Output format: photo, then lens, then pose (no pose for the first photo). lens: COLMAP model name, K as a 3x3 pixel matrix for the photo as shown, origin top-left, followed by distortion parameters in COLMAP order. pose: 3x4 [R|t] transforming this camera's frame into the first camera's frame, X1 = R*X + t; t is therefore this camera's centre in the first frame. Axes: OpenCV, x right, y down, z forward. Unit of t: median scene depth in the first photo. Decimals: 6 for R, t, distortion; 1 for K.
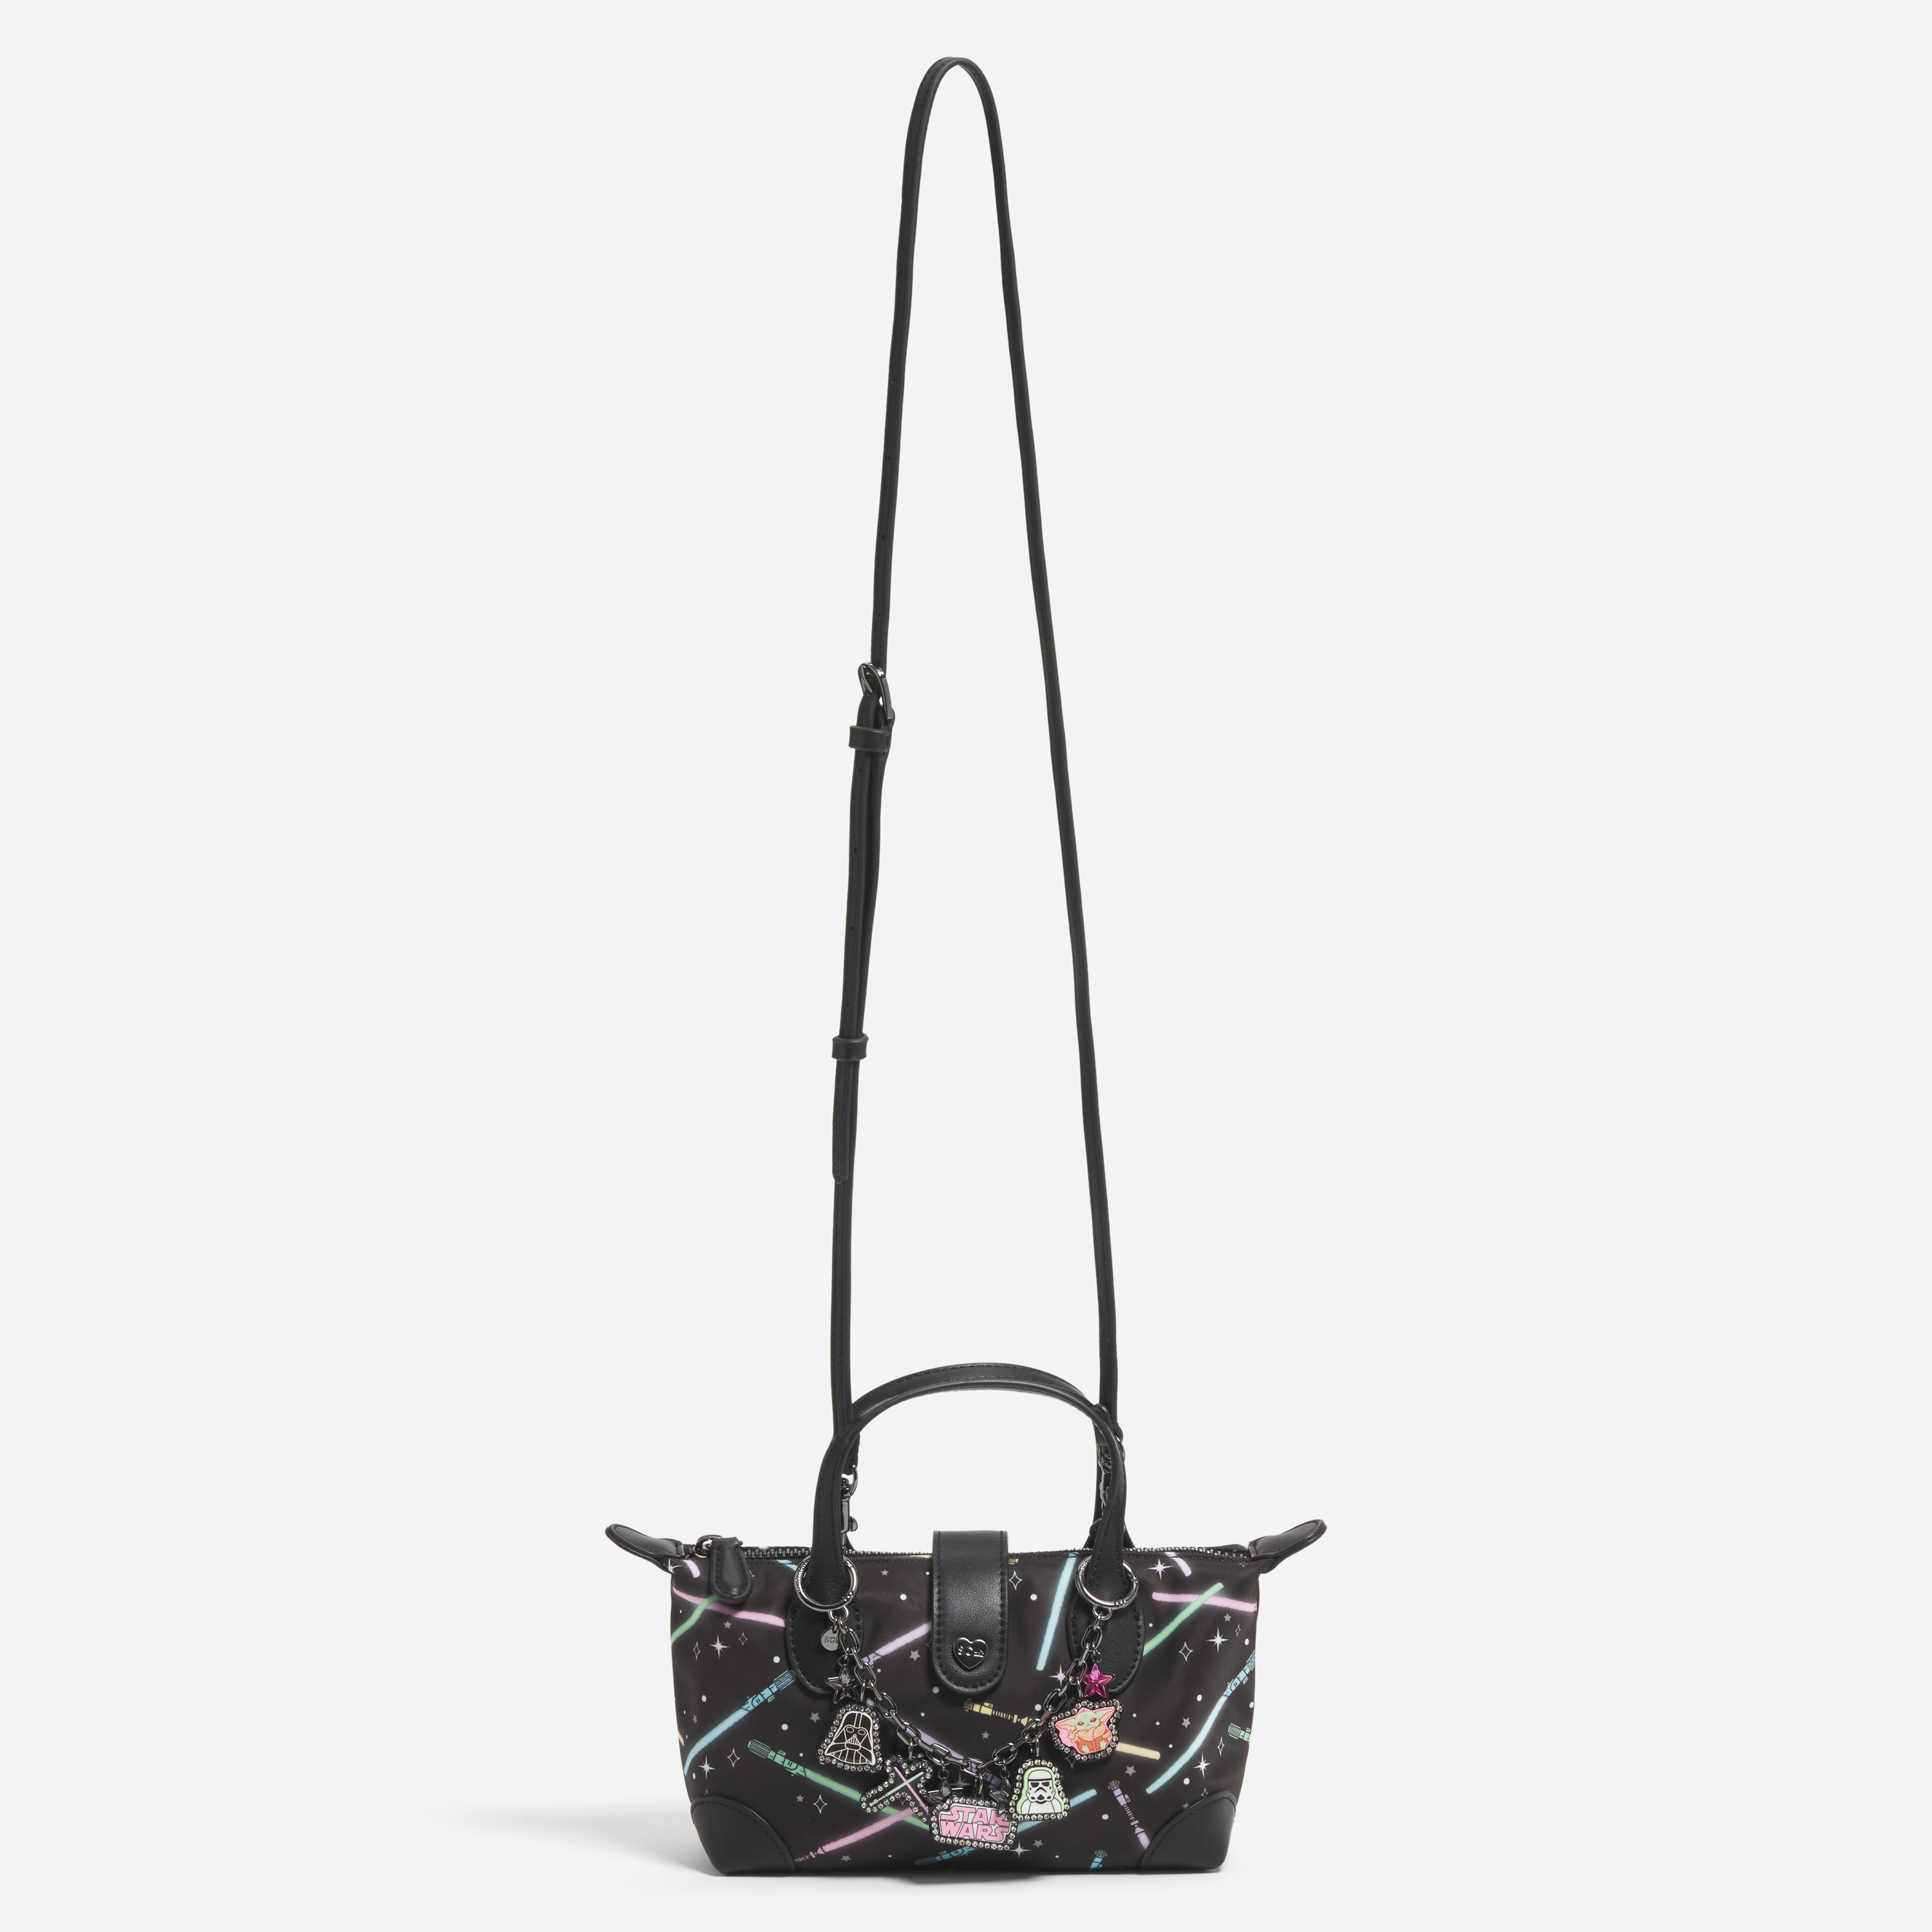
lens RADIAL K [[7748.1, 0, 960.5], [0, 7748.1, 963.6], [0, 0, 1]] dist [-0.050688, 0.000000]
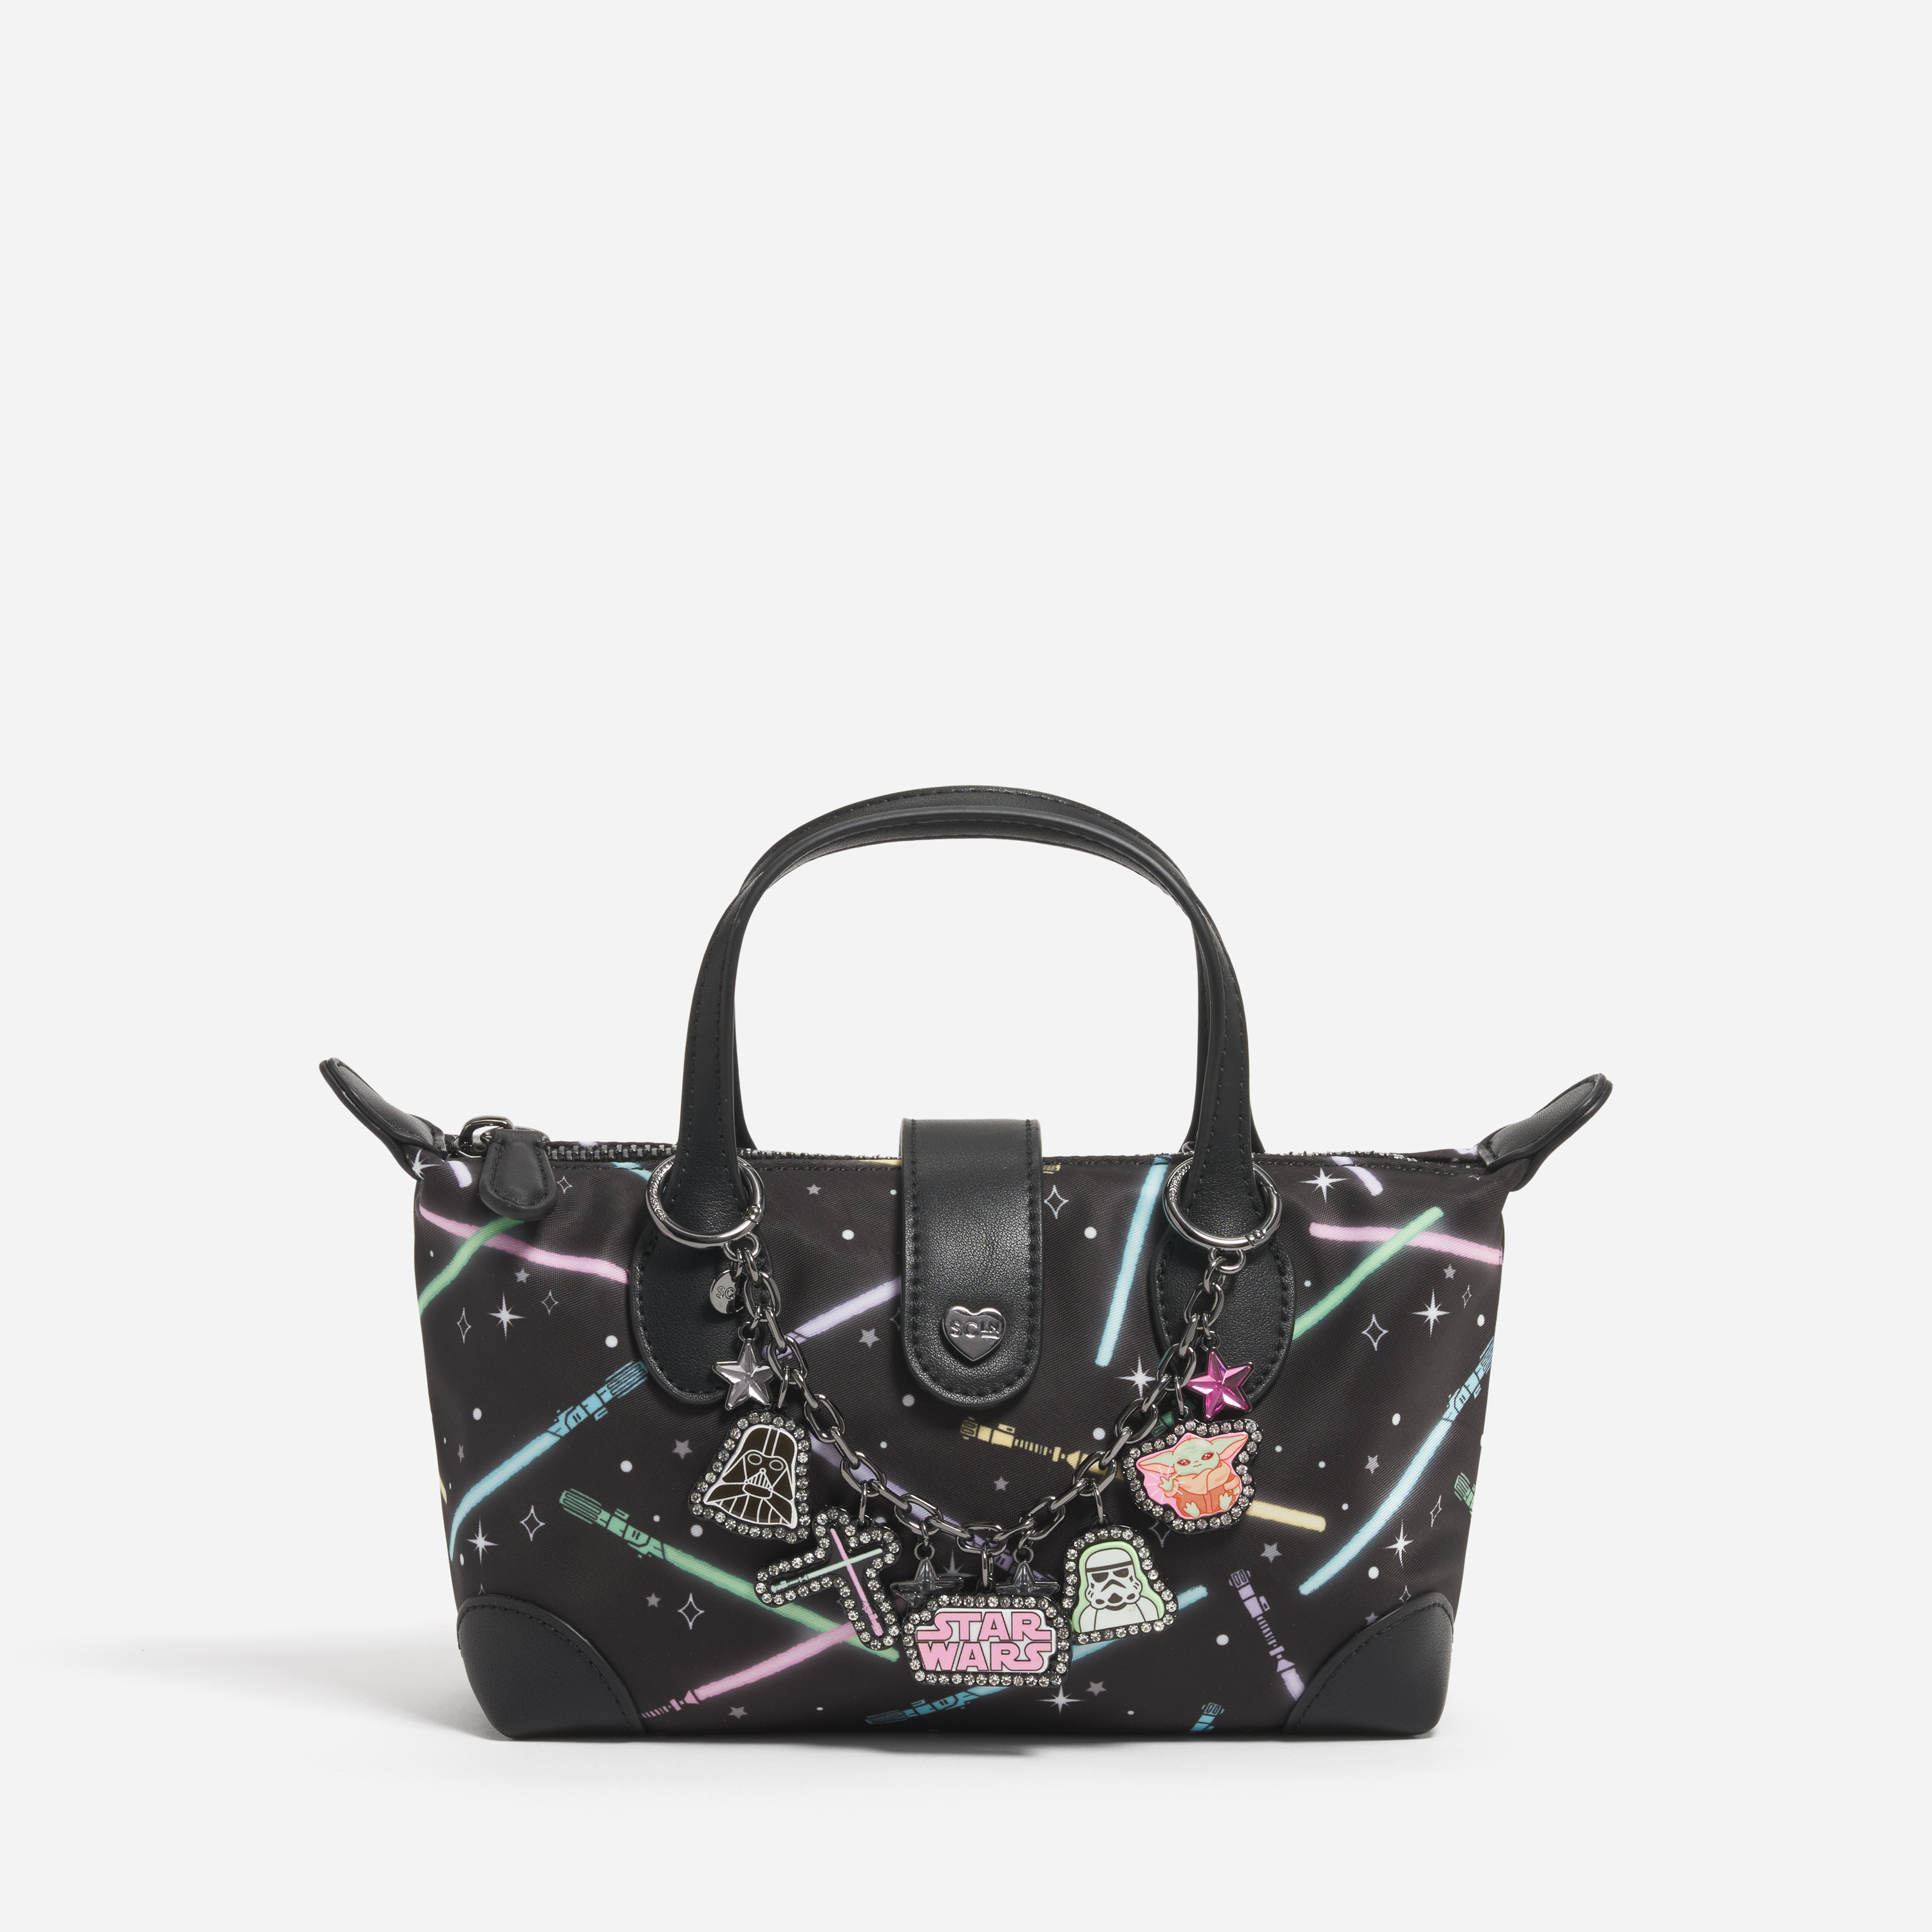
lens RADIAL K [[7748.1, 0, 972.0], [0, 7748.1, 964.4], [0, 0, 1]] dist [-0.050688, 0.000000]
pose [[0.999741, 0.010898, 0.019987, -0.009824], [-0.011195, 0.999828, 0.014778, 0.055419], [-0.019822, -0.014997, 0.999691, 0.461672]]
